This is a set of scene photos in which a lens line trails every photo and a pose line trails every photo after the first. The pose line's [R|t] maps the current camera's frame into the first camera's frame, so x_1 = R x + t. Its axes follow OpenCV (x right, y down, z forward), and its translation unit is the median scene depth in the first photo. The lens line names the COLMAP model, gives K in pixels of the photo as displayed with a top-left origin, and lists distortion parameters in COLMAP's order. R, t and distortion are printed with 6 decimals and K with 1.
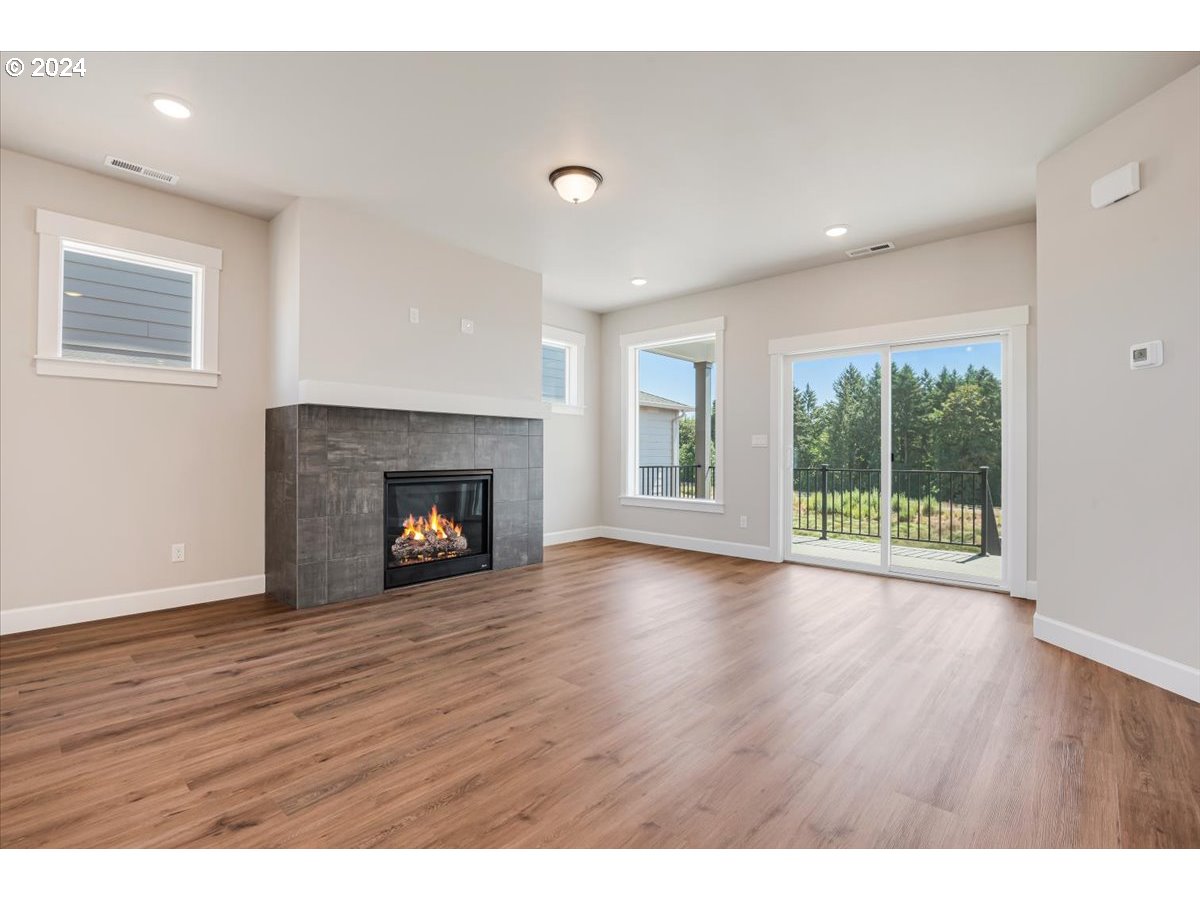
lens RADIAL K [[559.2, 0, 597.8], [0, 559.2, 449.6], [0, 0, 1]] dist [-0.001721, -0.011737]
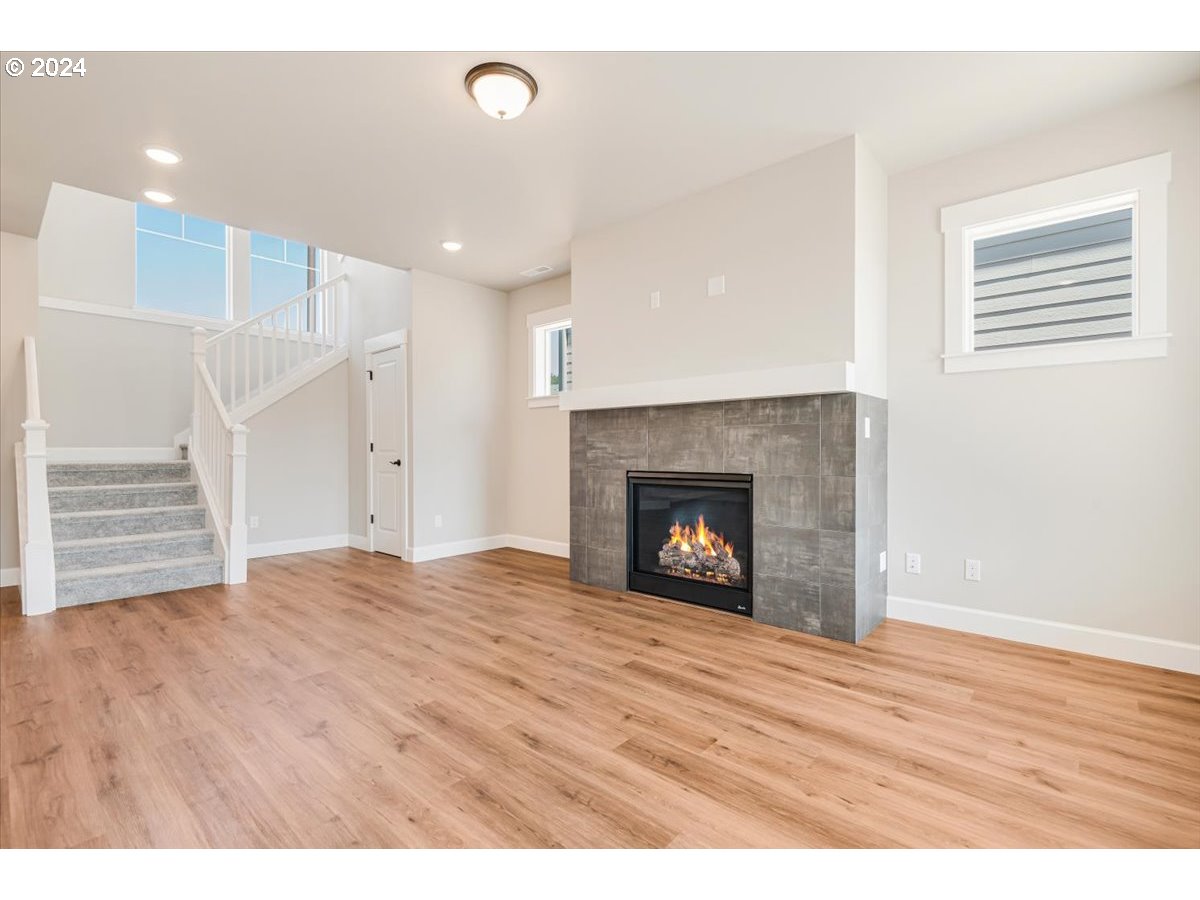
lens RADIAL K [[547.3, 0, 598.4], [0, 547.3, 455.8], [0, 0, 1]] dist [0.003678, -0.008110]
pose [[-0.000522, 0.005331, -0.999986, 0.602402], [0.003998, 0.999978, 0.005329, 0.008261], [0.999992, -0.003996, -0.000543, 0.974924]]
